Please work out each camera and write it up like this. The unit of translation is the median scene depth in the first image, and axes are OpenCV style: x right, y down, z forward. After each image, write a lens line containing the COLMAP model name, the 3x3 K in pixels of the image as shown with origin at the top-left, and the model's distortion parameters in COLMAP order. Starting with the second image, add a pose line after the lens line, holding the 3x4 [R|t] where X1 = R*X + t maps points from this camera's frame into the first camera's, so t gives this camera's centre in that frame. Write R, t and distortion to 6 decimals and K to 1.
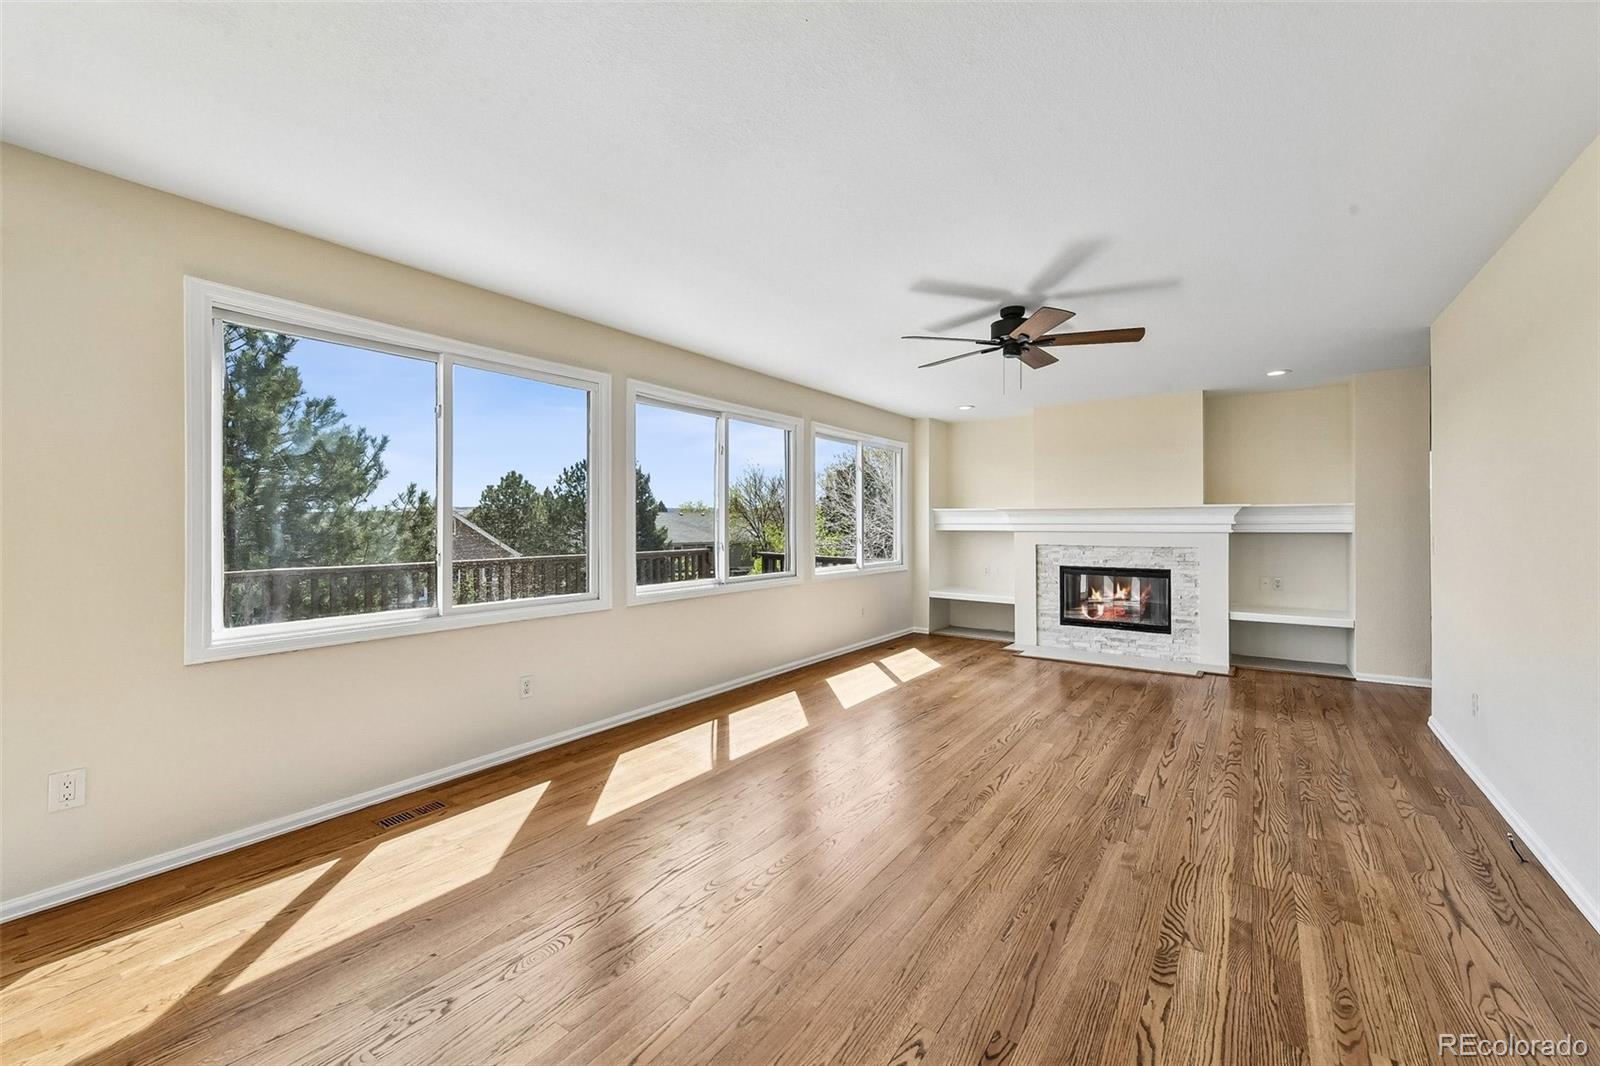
lens RADIAL K [[638.4, 0, 810.8], [0, 638.4, 531.7], [0, 0, 1]] dist [0.006562, -0.002012]
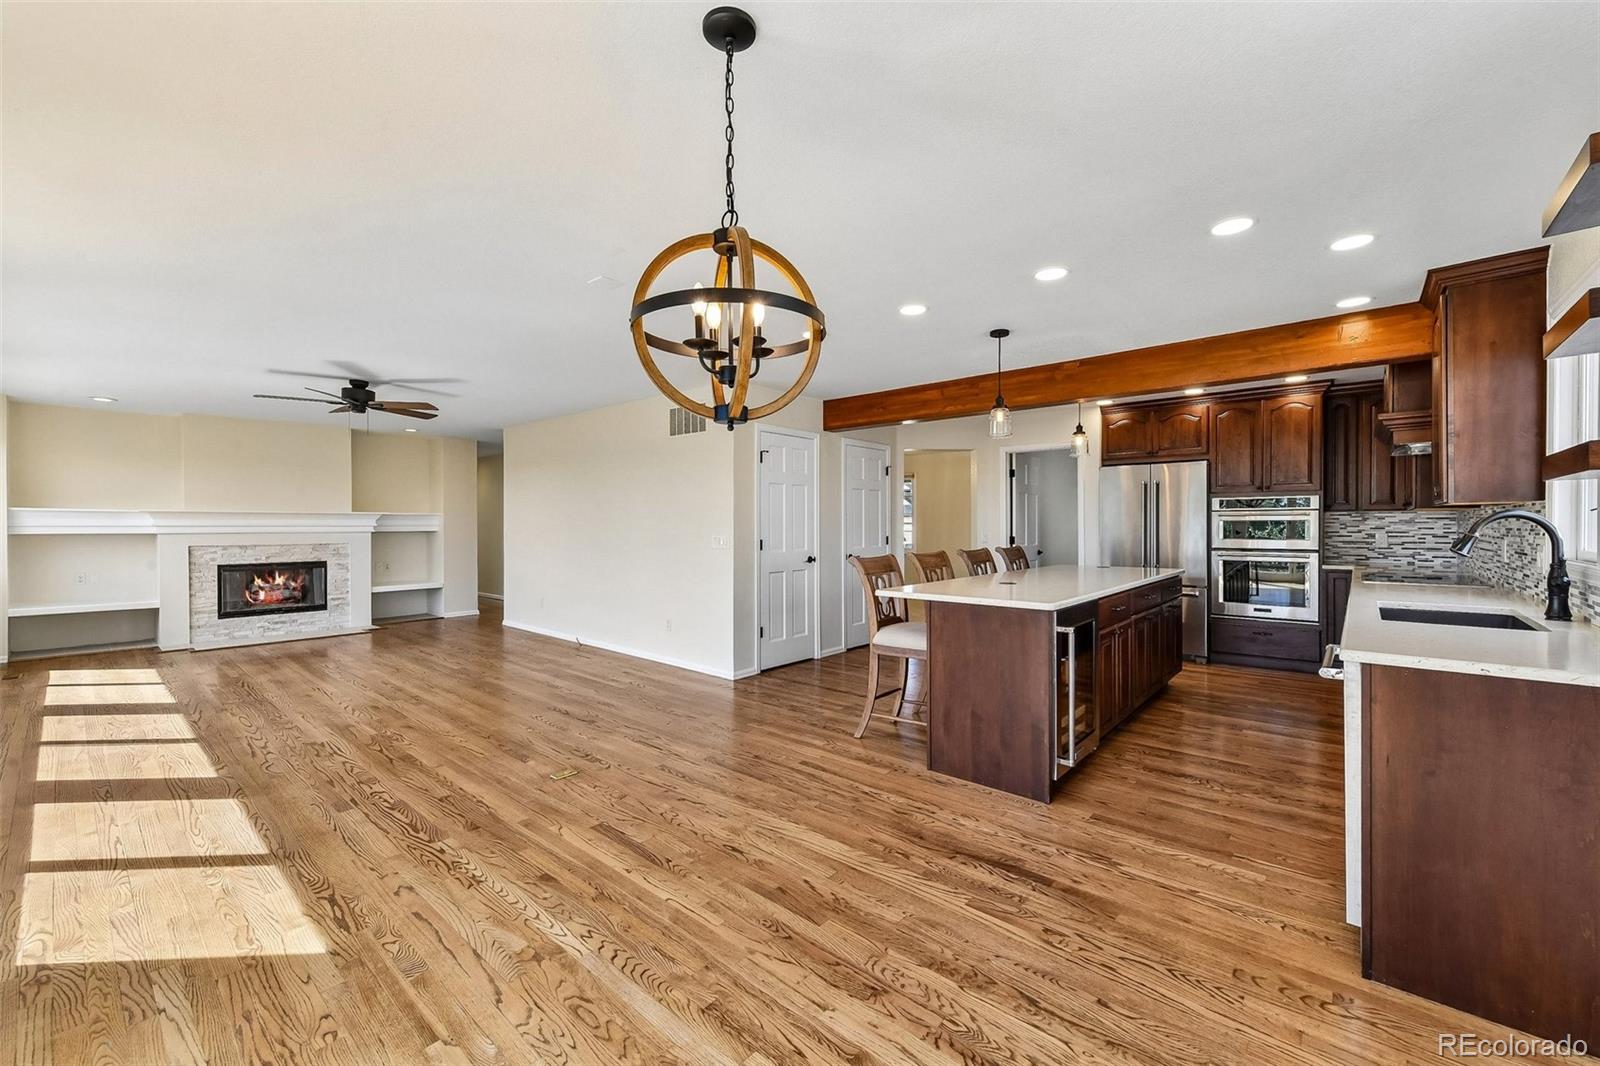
lens RADIAL K [[638.4, 0, 808.1], [0, 638.4, 527.6], [0, 0, 1]] dist [0.006562, -0.002012]
pose [[0.103065, -0.005850, 0.994657, -0.683853], [0.015496, 0.999871, 0.004275, 0.001169], [-0.994554, 0.014972, 0.103142, -0.124263]]
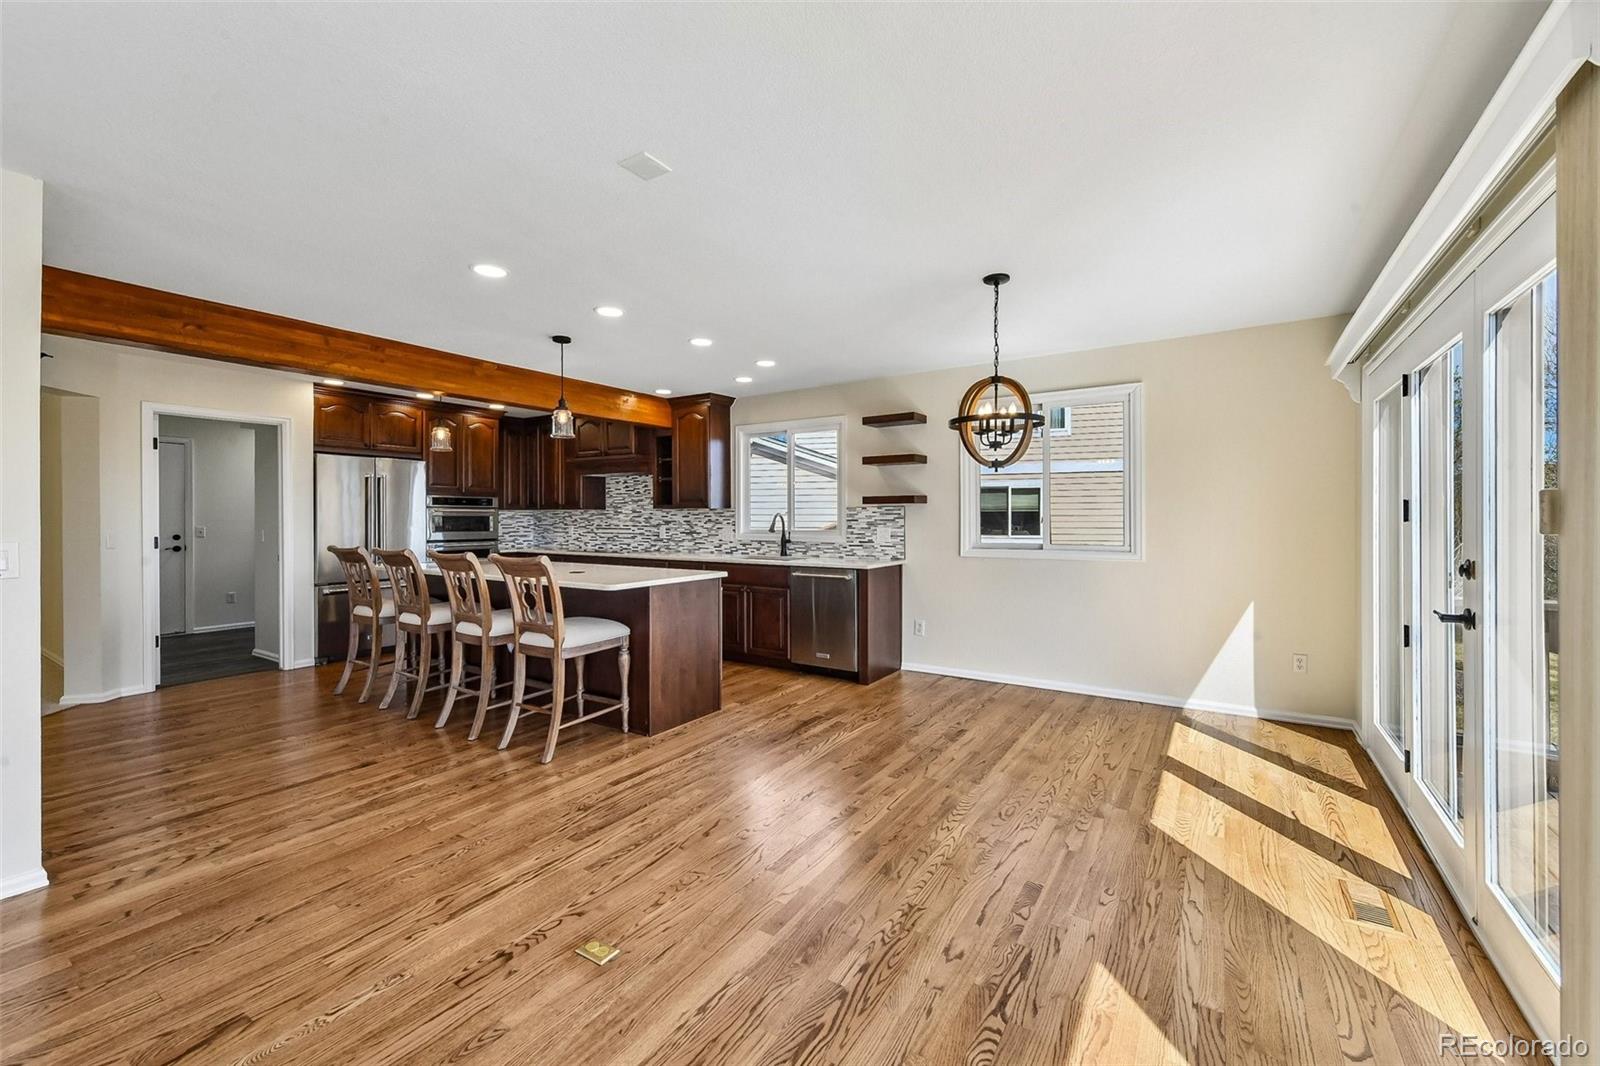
lens RADIAL K [[638.4, 0, 812.1], [0, 638.4, 520.8], [0, 0, 1]] dist [0.006562, -0.002012]
pose [[-0.999345, 0.000837, -0.036168, -0.221998], [0.000174, 0.999832, 0.018345, -0.007782], [0.036178, 0.018326, -0.999177, 0.507746]]
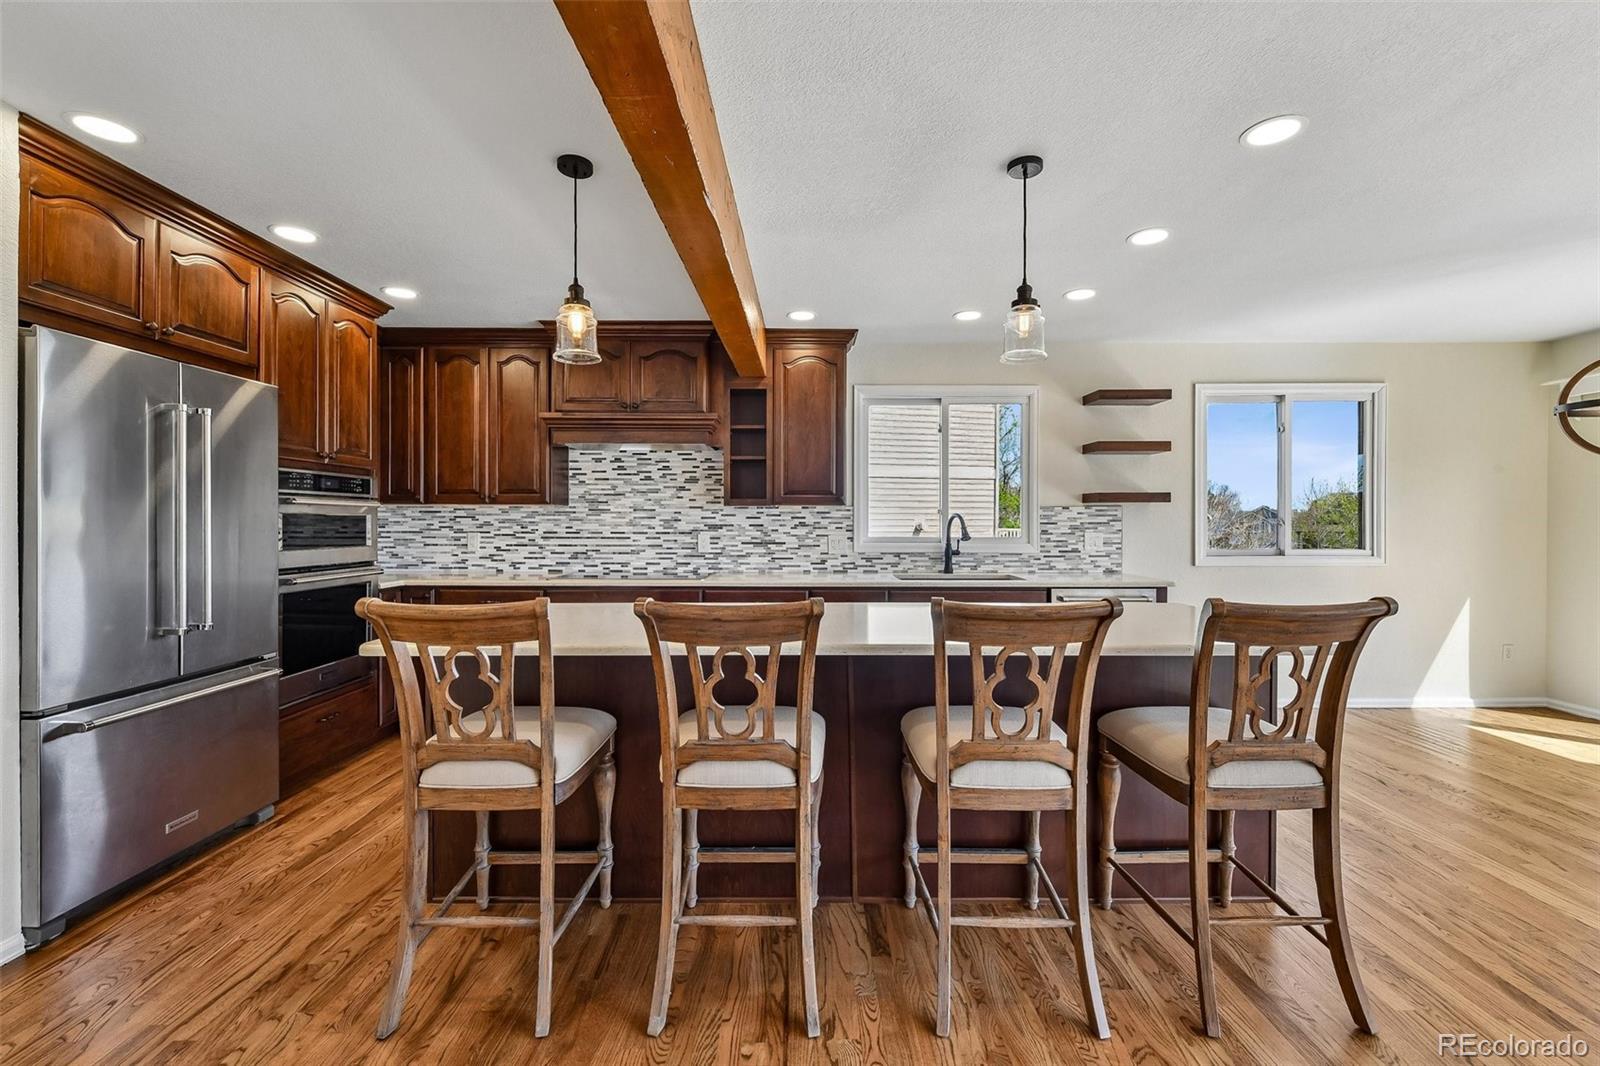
lens RADIAL K [[672.3, 0, 810.2], [0, 672.3, 524.4], [0, 0, 1]] dist [0.000303, -0.001809]
pose [[-0.819504, 0.002167, -0.573069, 0.388944], [-0.008707, 0.999830, 0.016231, 0.000635], [0.573007, 0.018291, -0.819346, -0.002610]]
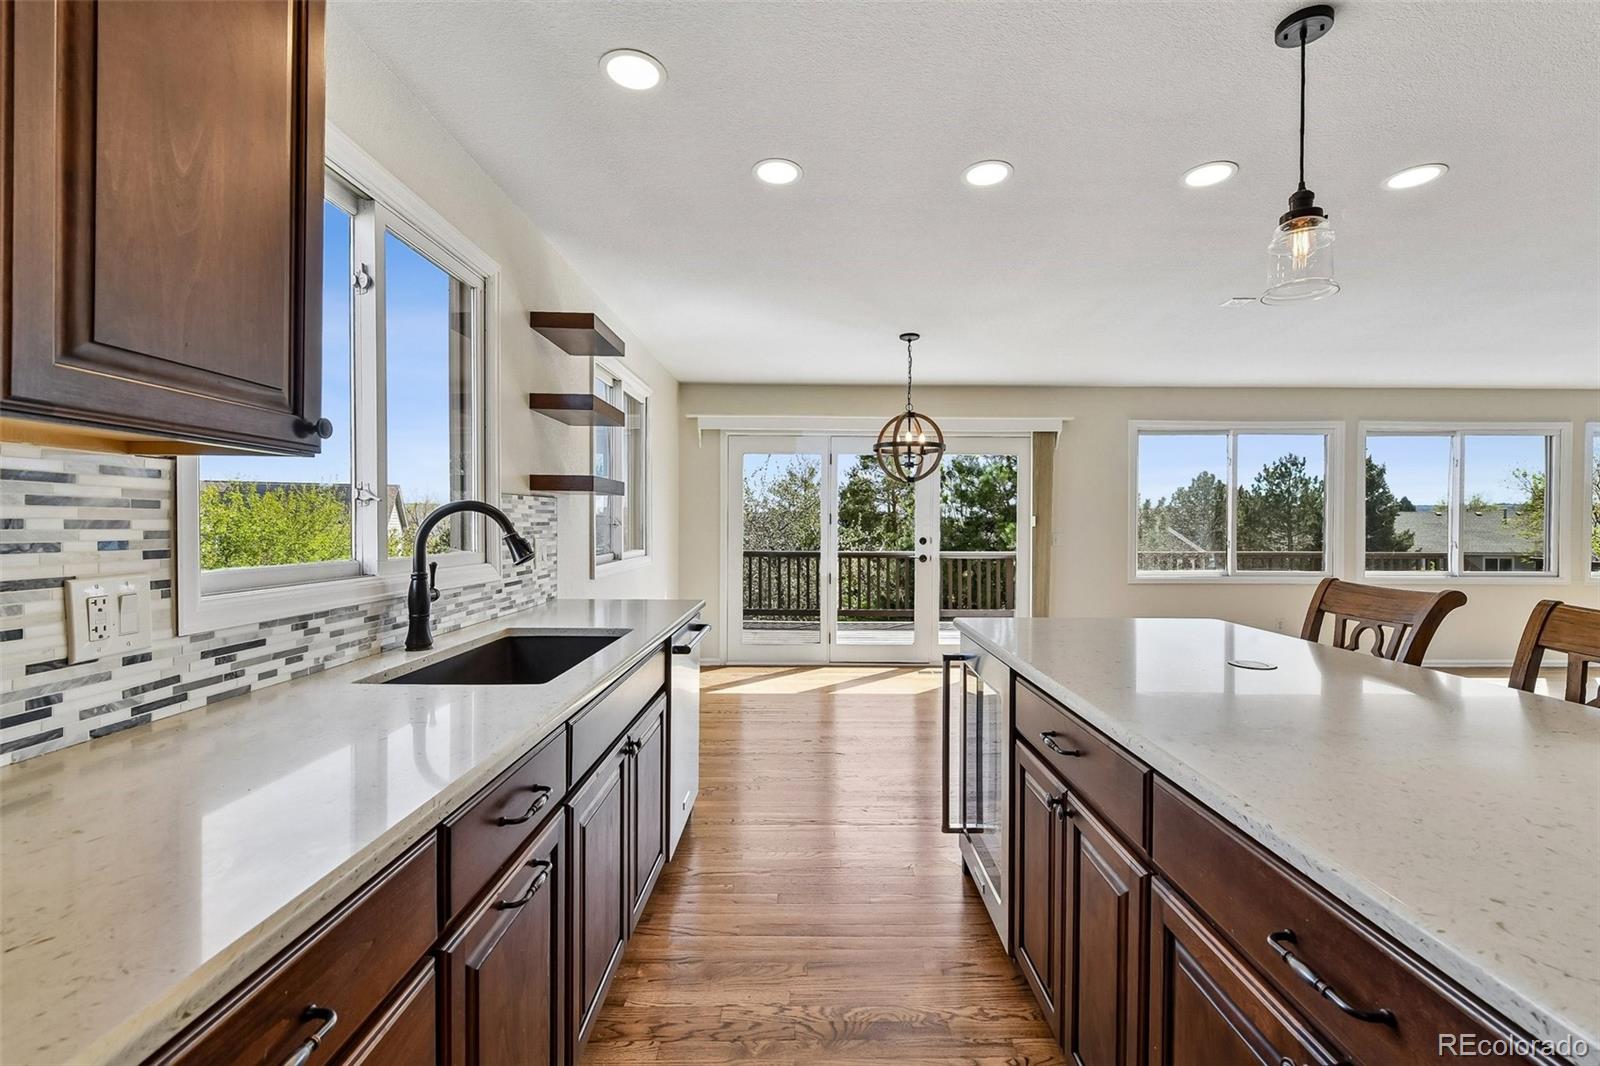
lens RADIAL K [[672.3, 0, 806.6], [0, 672.3, 527.3], [0, 0, 1]] dist [0.000303, -0.001809]
pose [[0.574611, 0.006390, -0.818402, 0.162390], [-0.014782, 0.999887, -0.002571, 0.010429], [0.818293, 0.013575, 0.574641, -0.604917]]
